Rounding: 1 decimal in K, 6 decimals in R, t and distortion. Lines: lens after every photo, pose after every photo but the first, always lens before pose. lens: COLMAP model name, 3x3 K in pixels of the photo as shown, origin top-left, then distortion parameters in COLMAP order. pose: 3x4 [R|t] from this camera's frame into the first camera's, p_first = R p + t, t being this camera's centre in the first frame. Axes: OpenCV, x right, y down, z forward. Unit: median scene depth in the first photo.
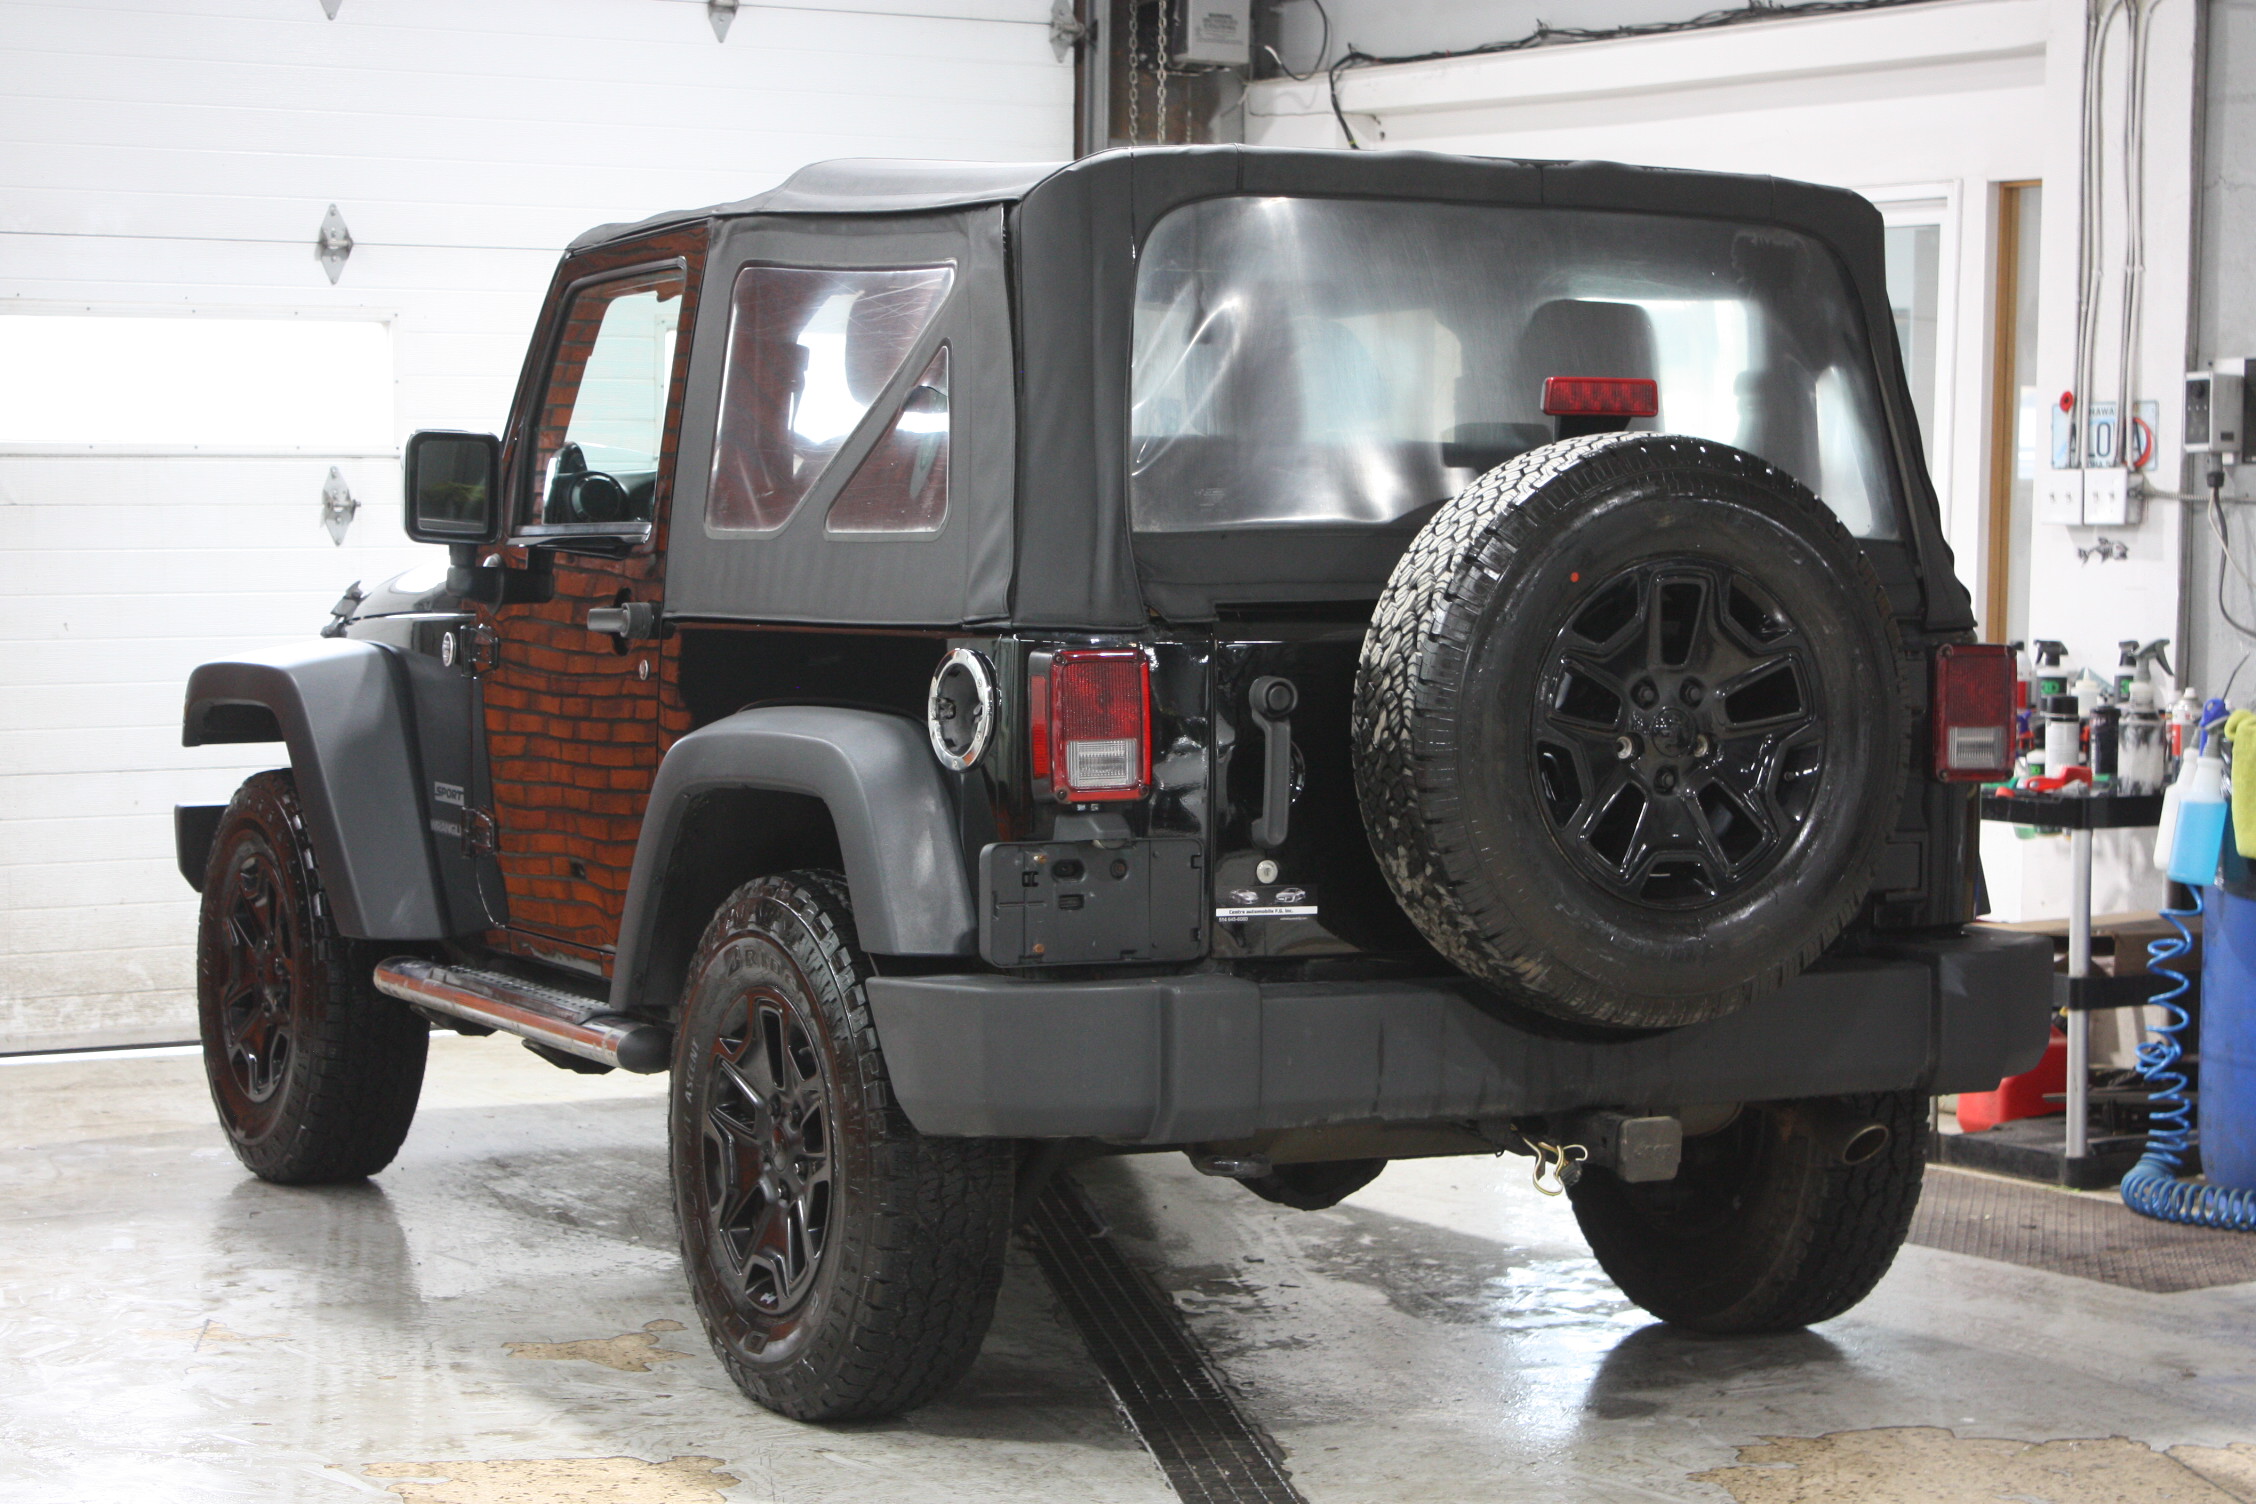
lens RADIAL K [[4596.3, 0, 1128.0], [0, 4596.3, 752.0], [0, 0, 1]] dist [0.068914, 0.018773]
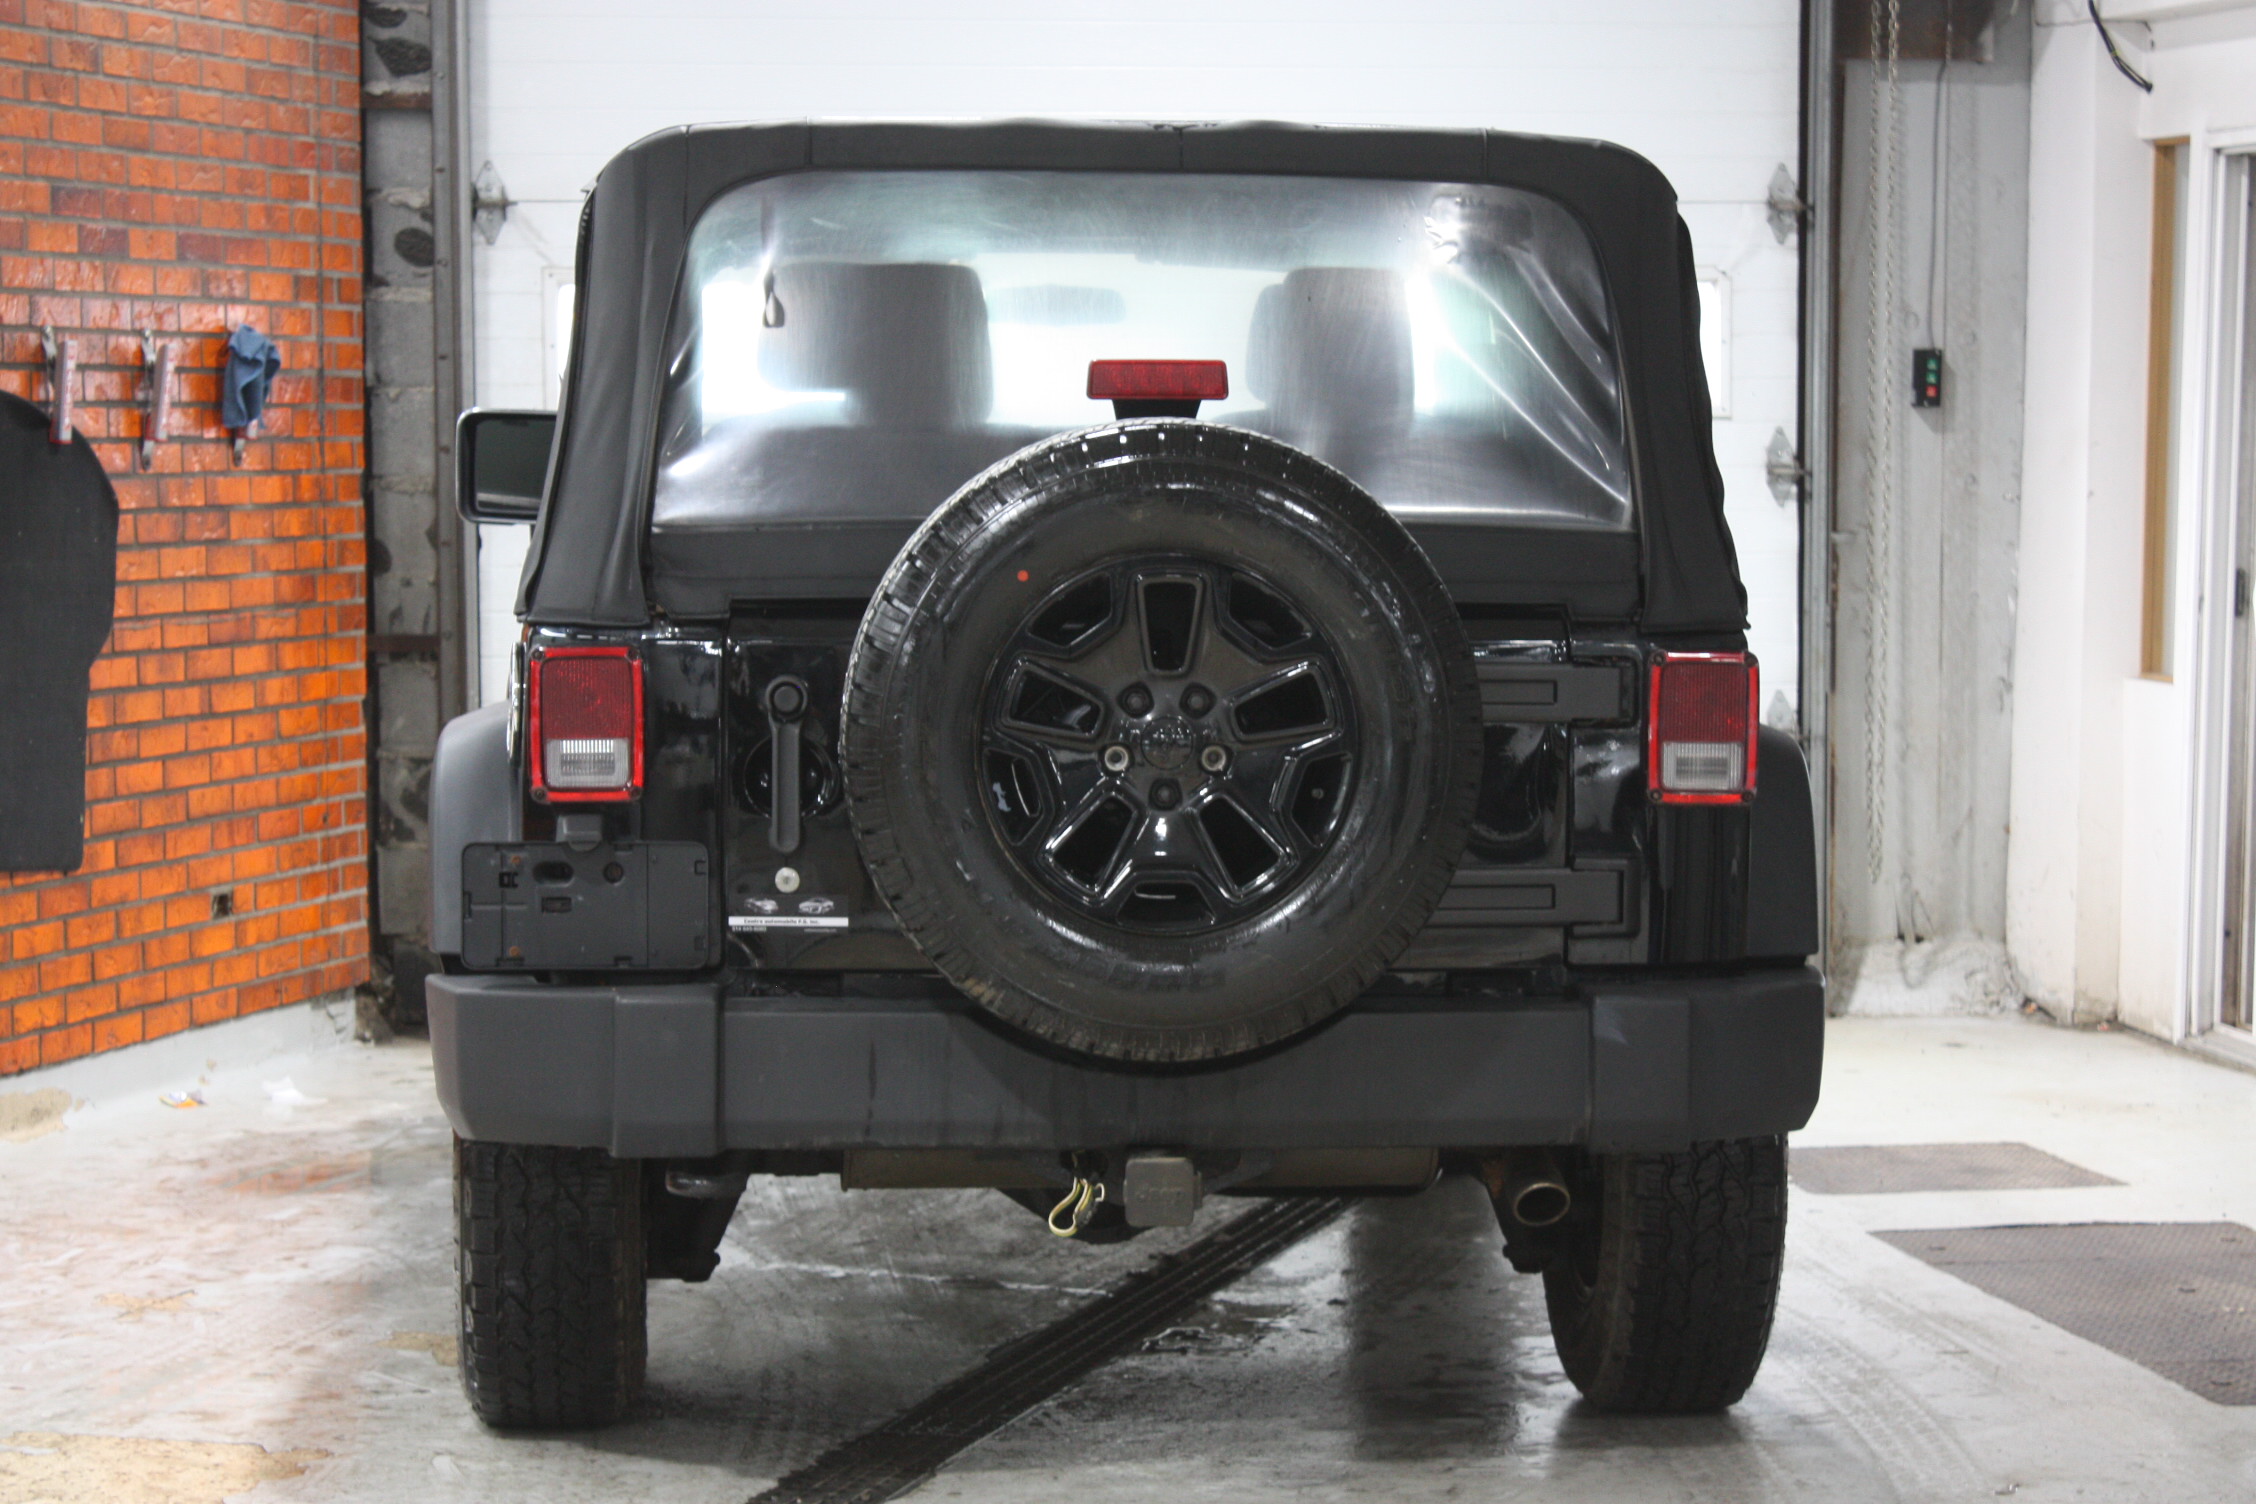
lens RADIAL K [[5178.1, 0, 1128.0], [0, 5178.1, 752.0], [0, 0, 1]] dist [0.059796, 0.077402]
pose [[0.916971, 0.020881, -0.398406, 0.524847], [-0.018436, 0.999780, 0.009968, -0.012646], [0.398527, -0.001795, 0.917155, 0.041314]]
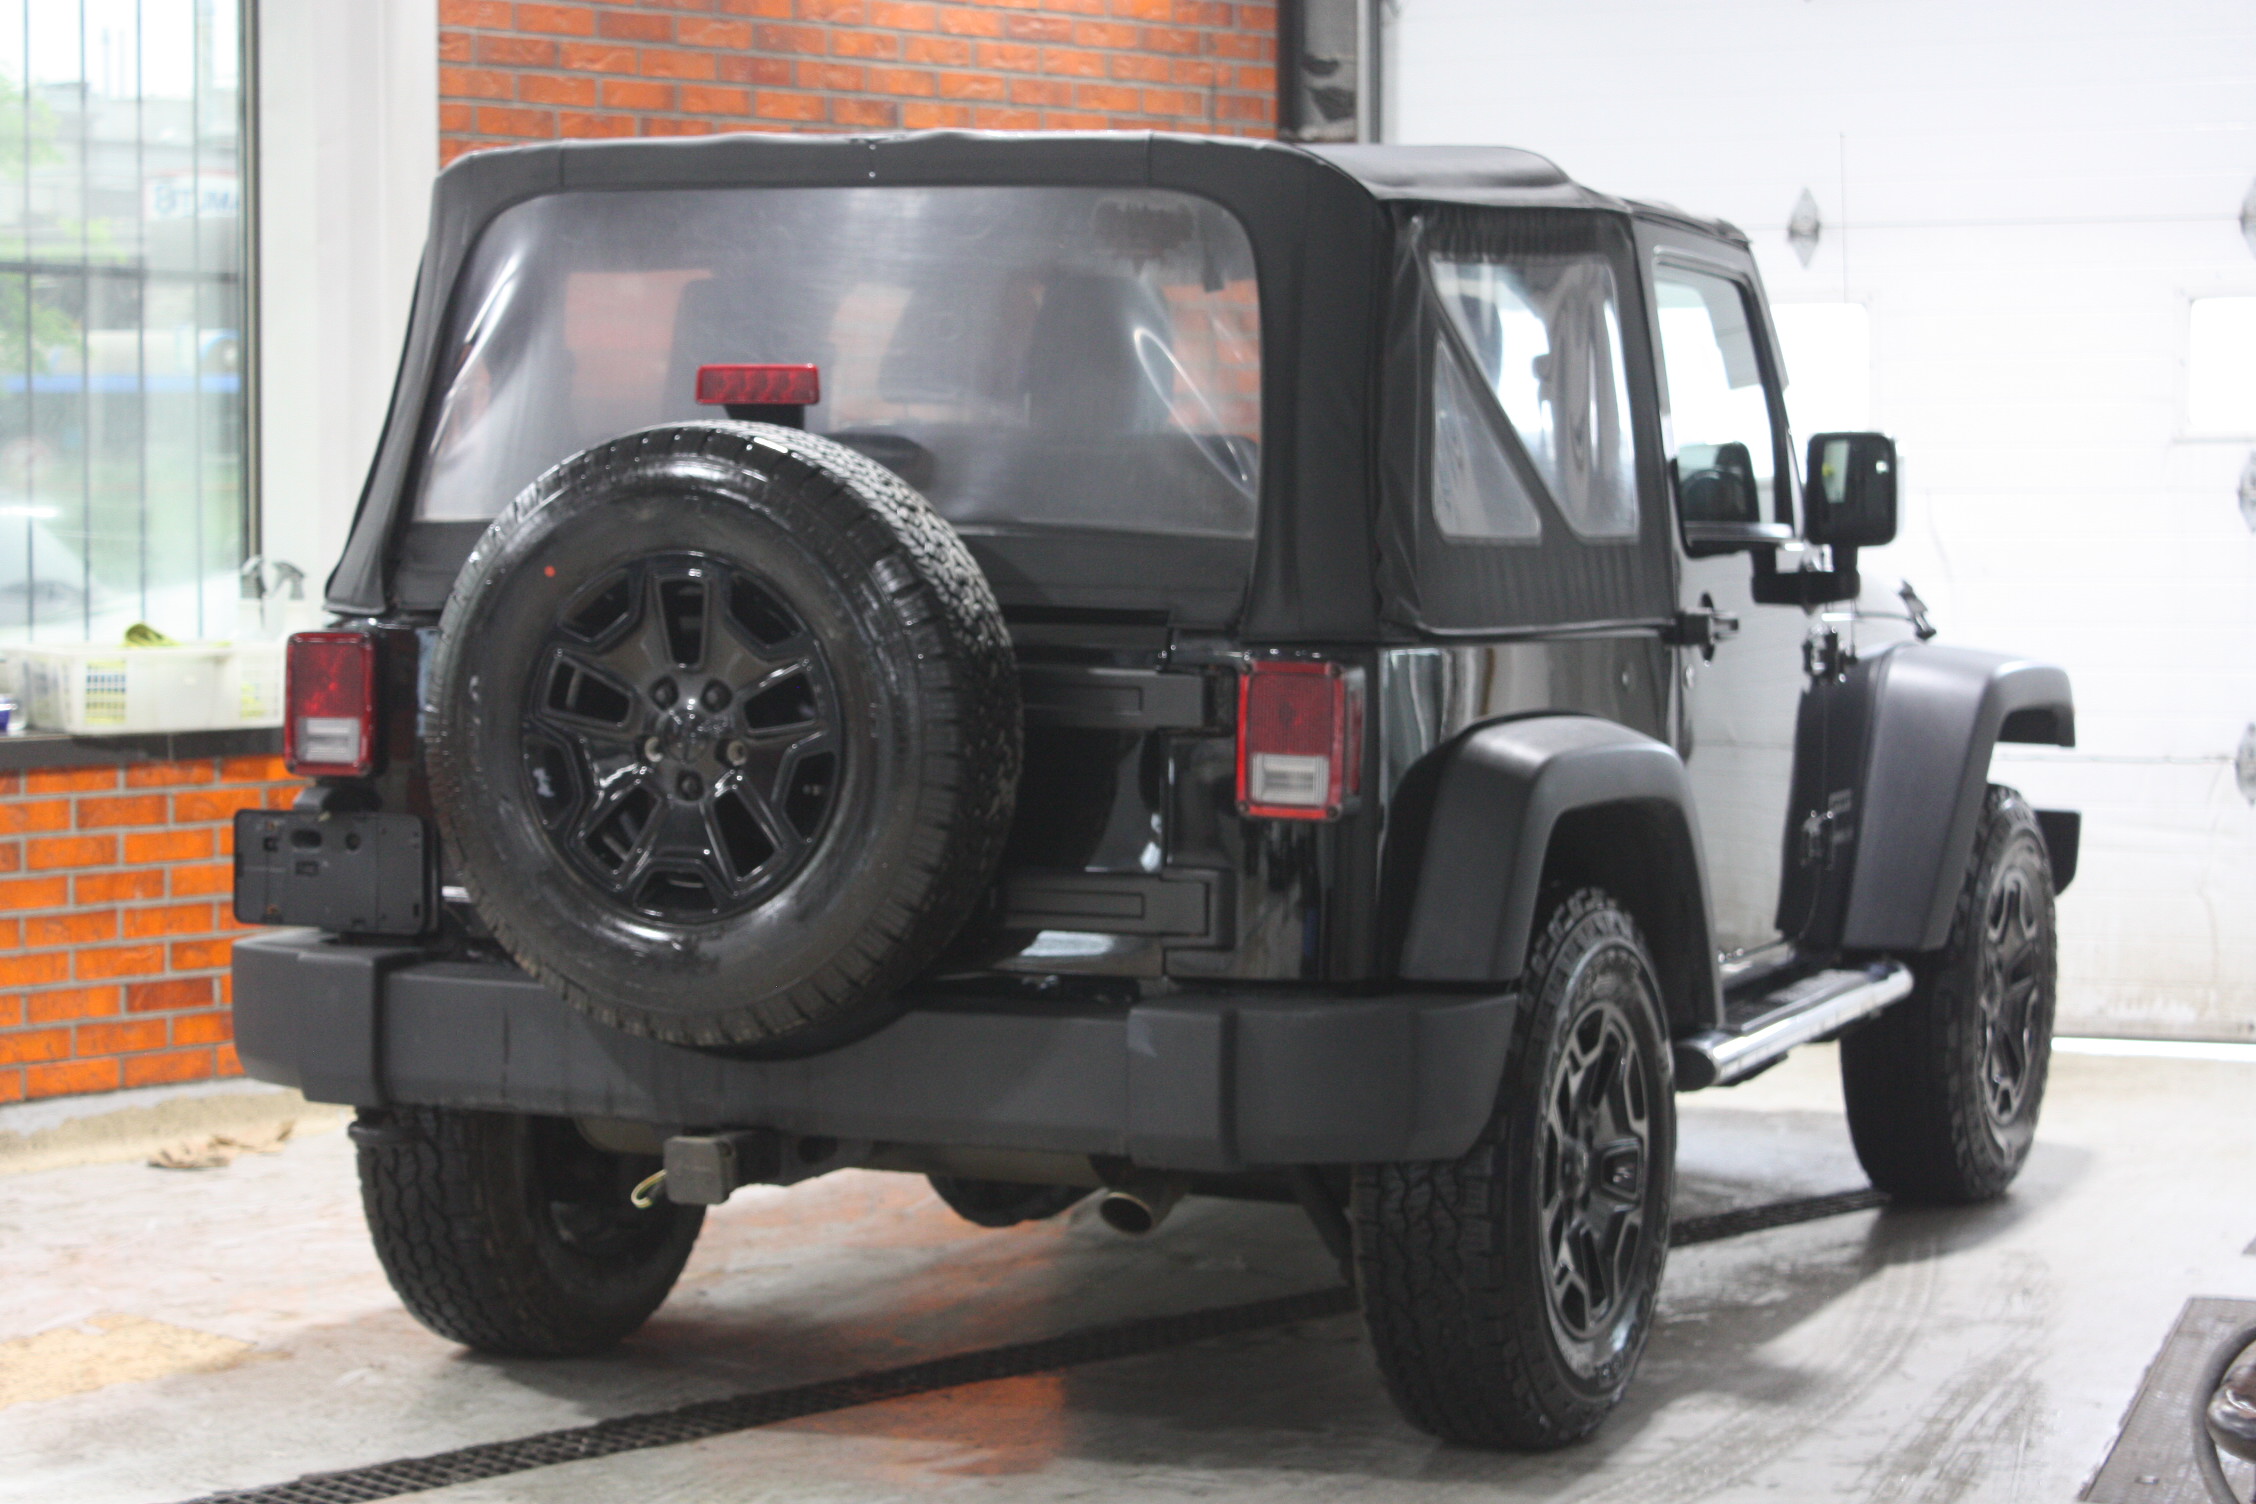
lens RADIAL K [[4715.0, 0, 1128.0], [0, 4715.0, 752.0], [0, 0, 1]] dist [0.020388, 0.018721]
pose [[0.613271, 0.046213, -0.788519, 0.944493], [-0.044359, 0.998727, 0.024032, -0.028421], [0.788626, 0.020240, 0.614540, 0.469483]]
